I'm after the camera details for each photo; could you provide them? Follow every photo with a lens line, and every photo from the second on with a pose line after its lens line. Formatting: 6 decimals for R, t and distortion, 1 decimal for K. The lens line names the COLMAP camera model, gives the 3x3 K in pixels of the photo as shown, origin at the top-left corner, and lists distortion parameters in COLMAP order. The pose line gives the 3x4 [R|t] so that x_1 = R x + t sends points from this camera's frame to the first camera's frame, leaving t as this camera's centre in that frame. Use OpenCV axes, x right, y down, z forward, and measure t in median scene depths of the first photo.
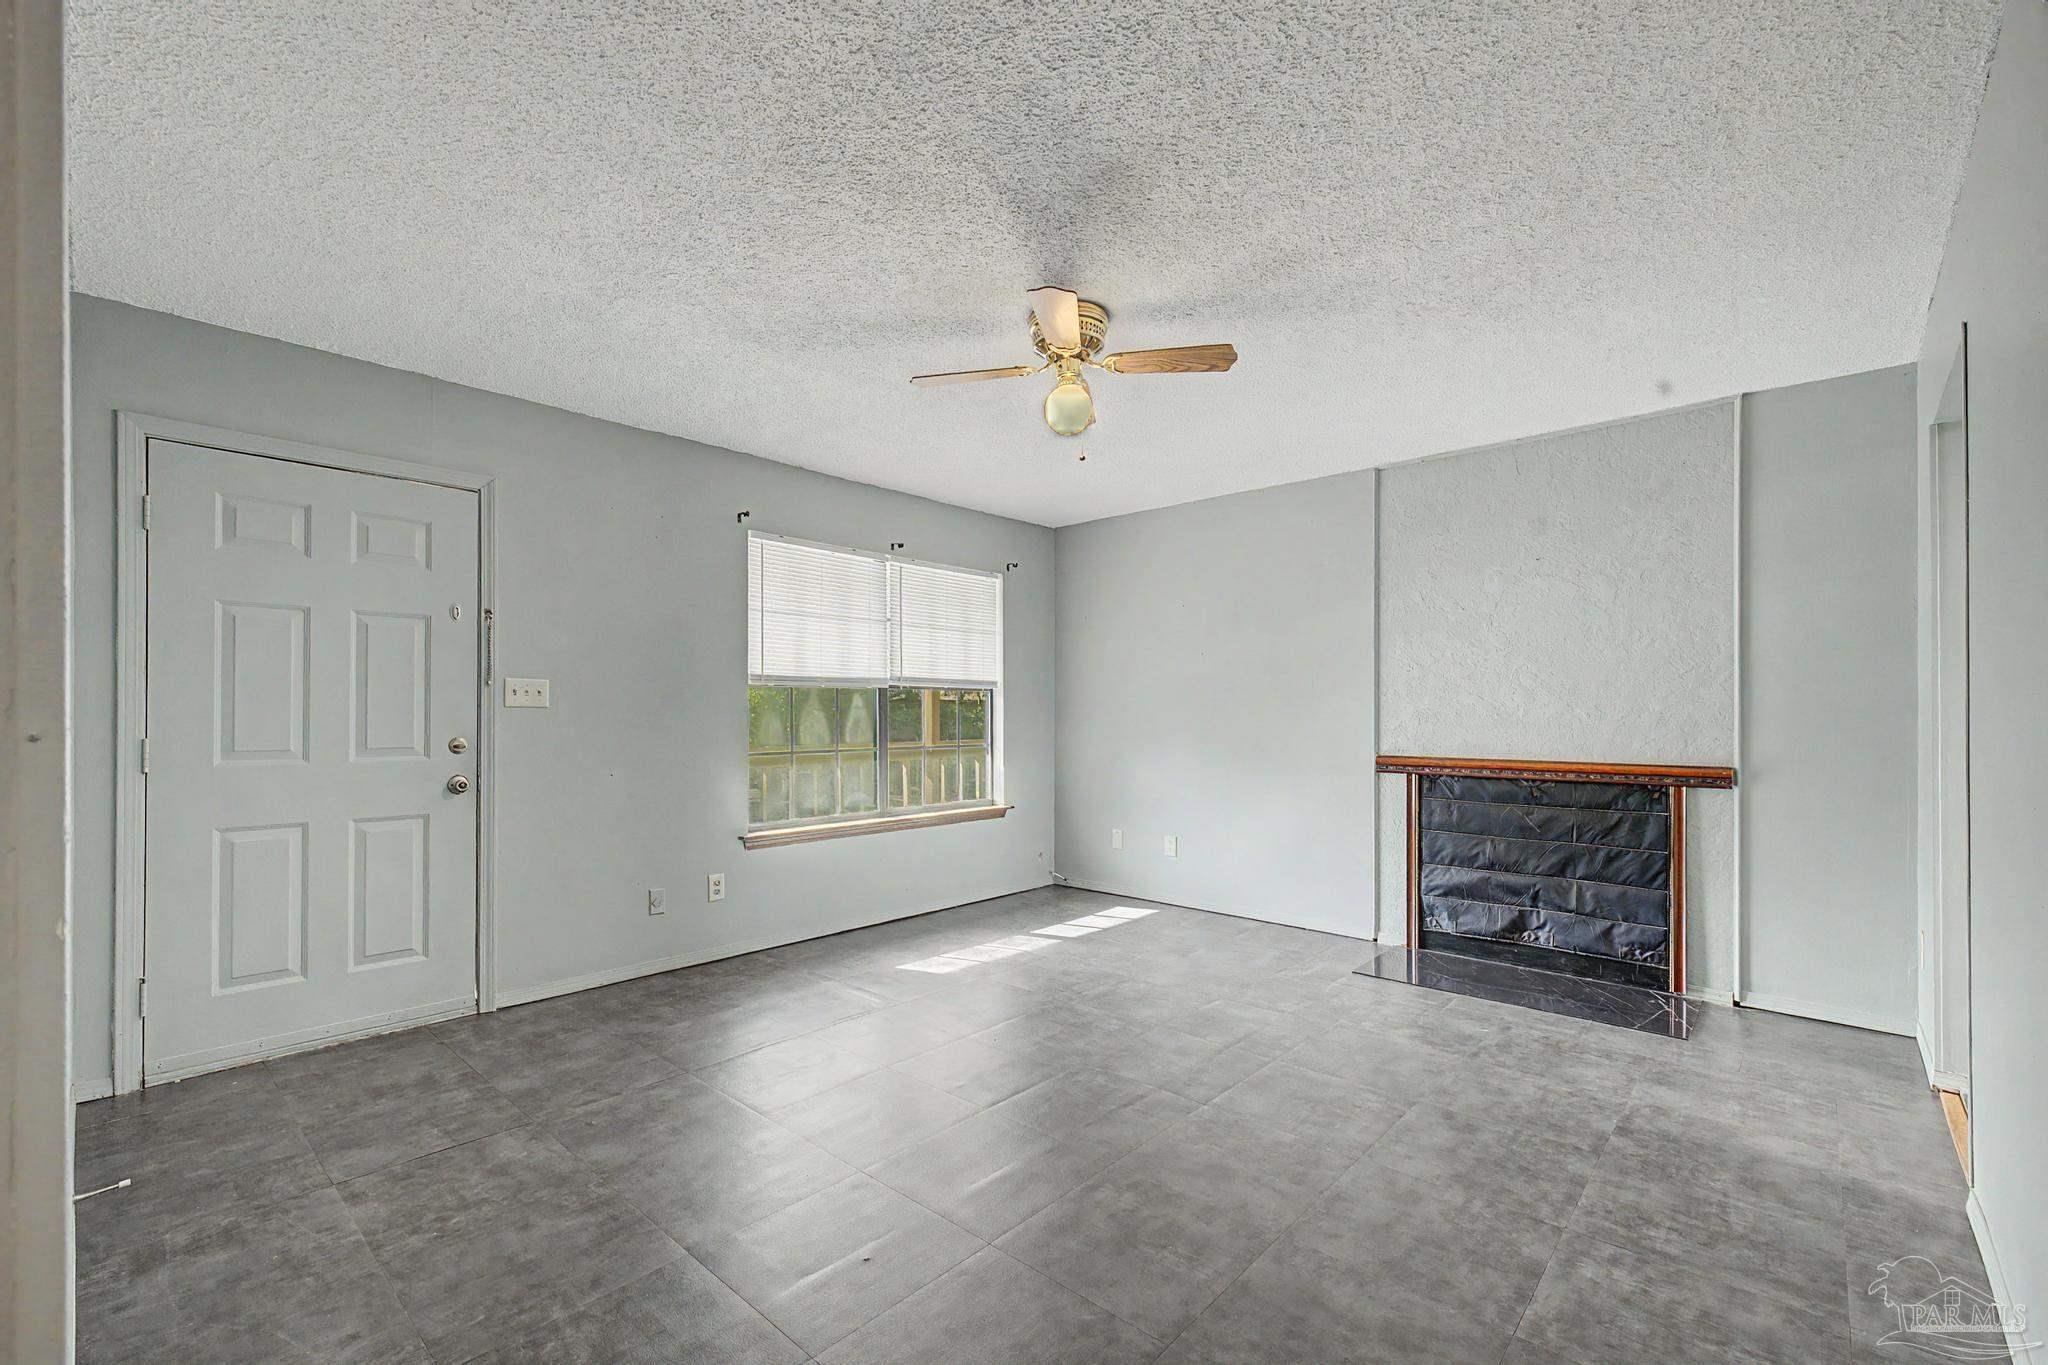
lens RADIAL K [[874.0, 0, 1014.3], [0, 874.0, 709.5], [0, 0, 1]] dist [0.012209, 0.000037]
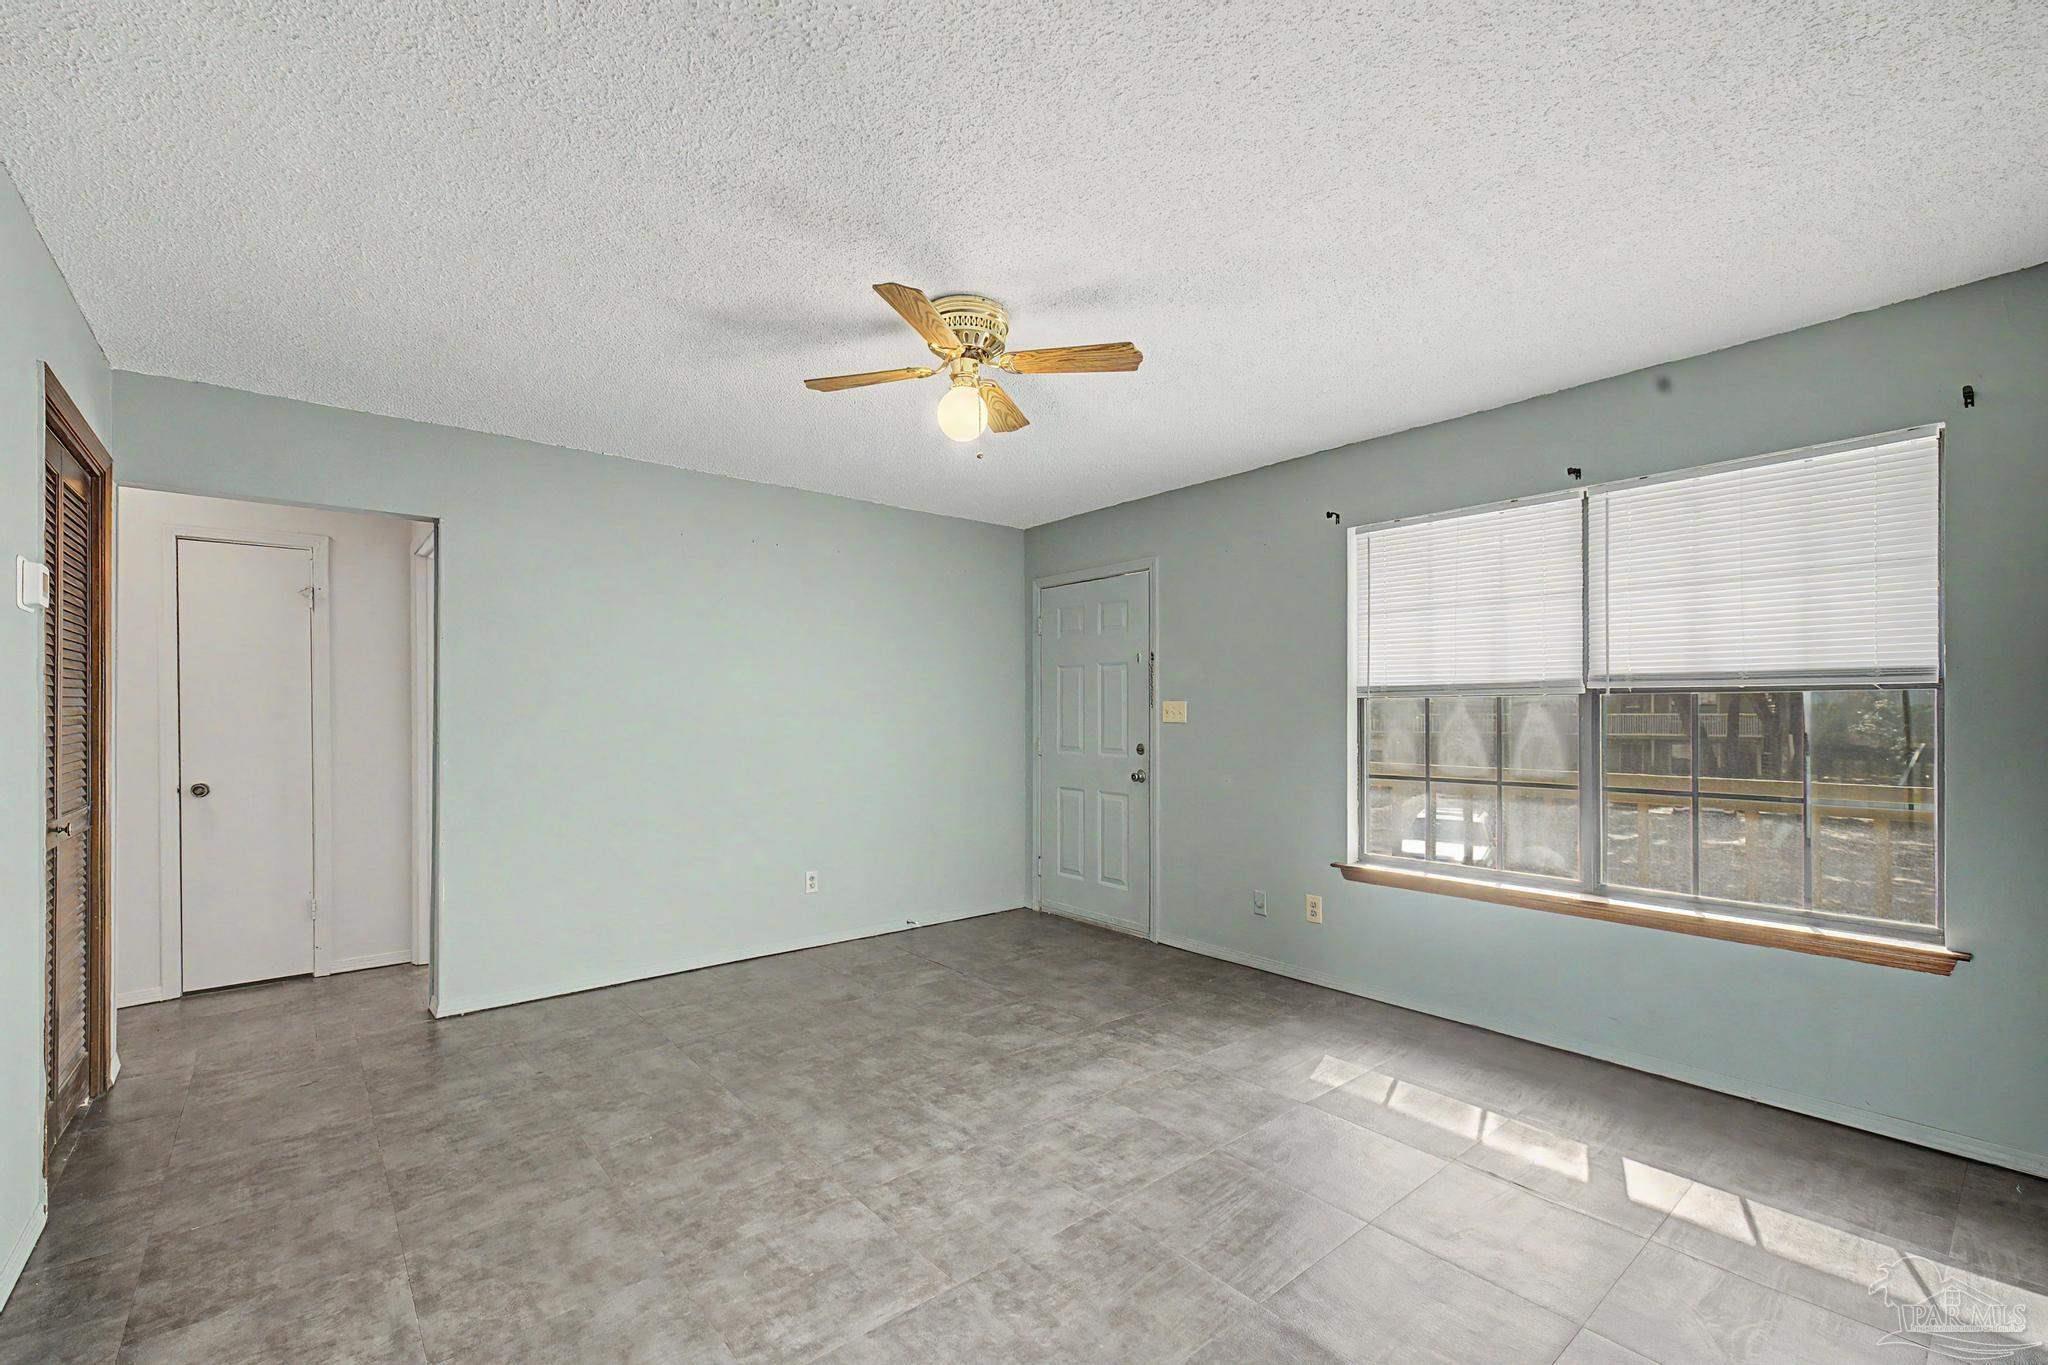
lens RADIAL K [[874.0, 0, 1014.3], [0, 874.0, 709.5], [0, 0, 1]] dist [0.012209, 0.000037]
pose [[-0.140285, -0.002901, -0.990107, 0.816290], [0.011016, 0.999929, -0.004490, -0.021167], [0.990050, -0.011537, -0.140243, 0.989357]]
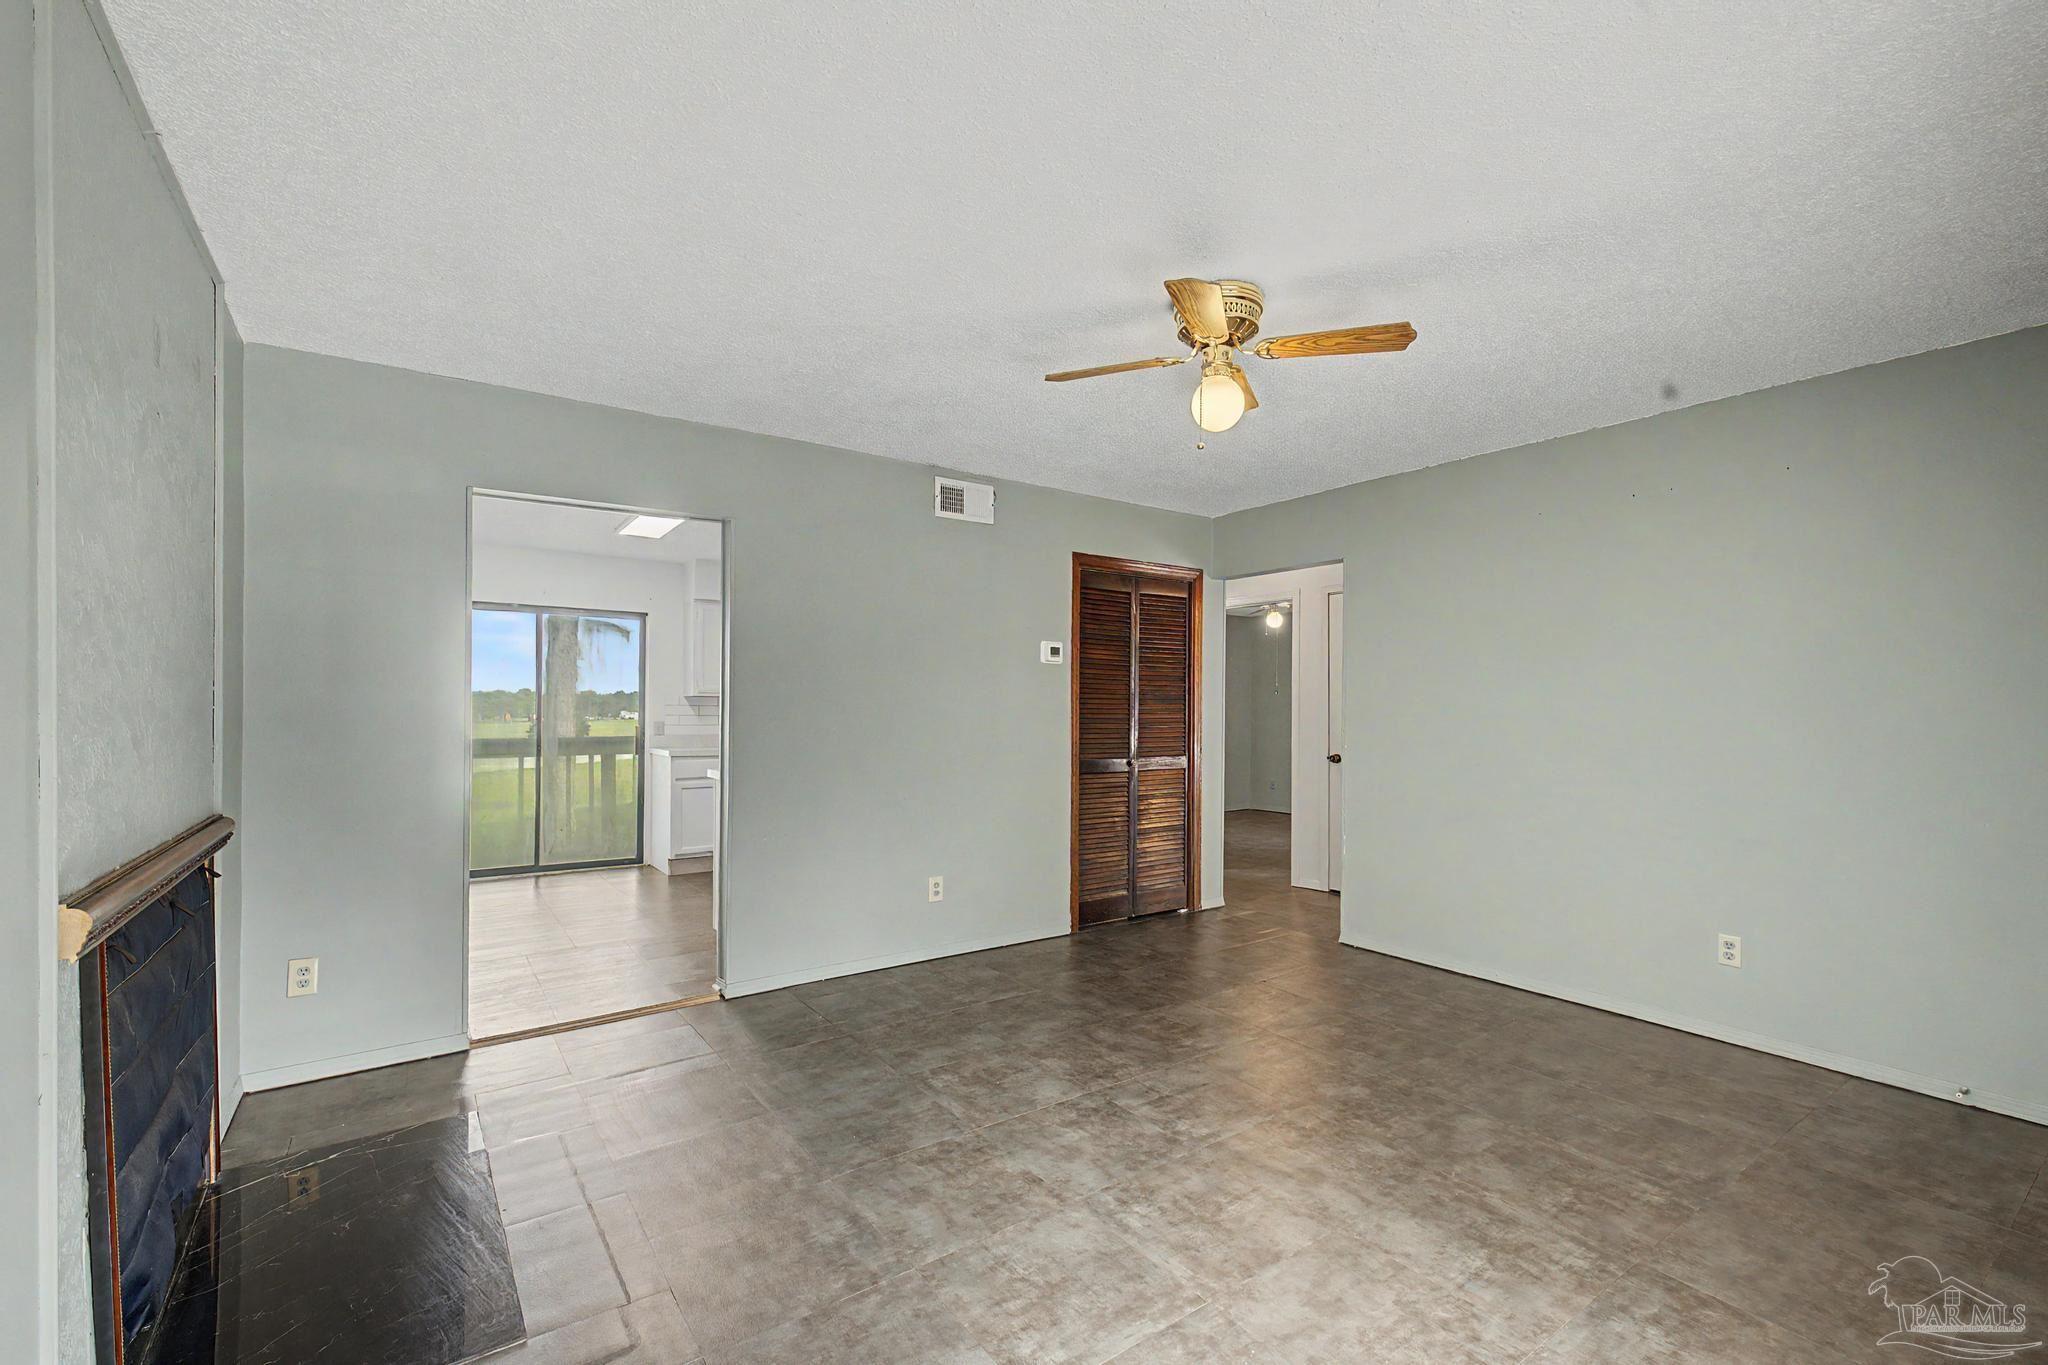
lens RADIAL K [[874.0, 0, 1014.3], [0, 874.0, 709.5], [0, 0, 1]] dist [0.012209, 0.000037]
pose [[-0.977247, -0.008223, 0.211944, 0.065610], [-0.008858, 0.999959, -0.002044, -0.020045], [-0.211918, -0.003875, -0.977280, 1.614024]]
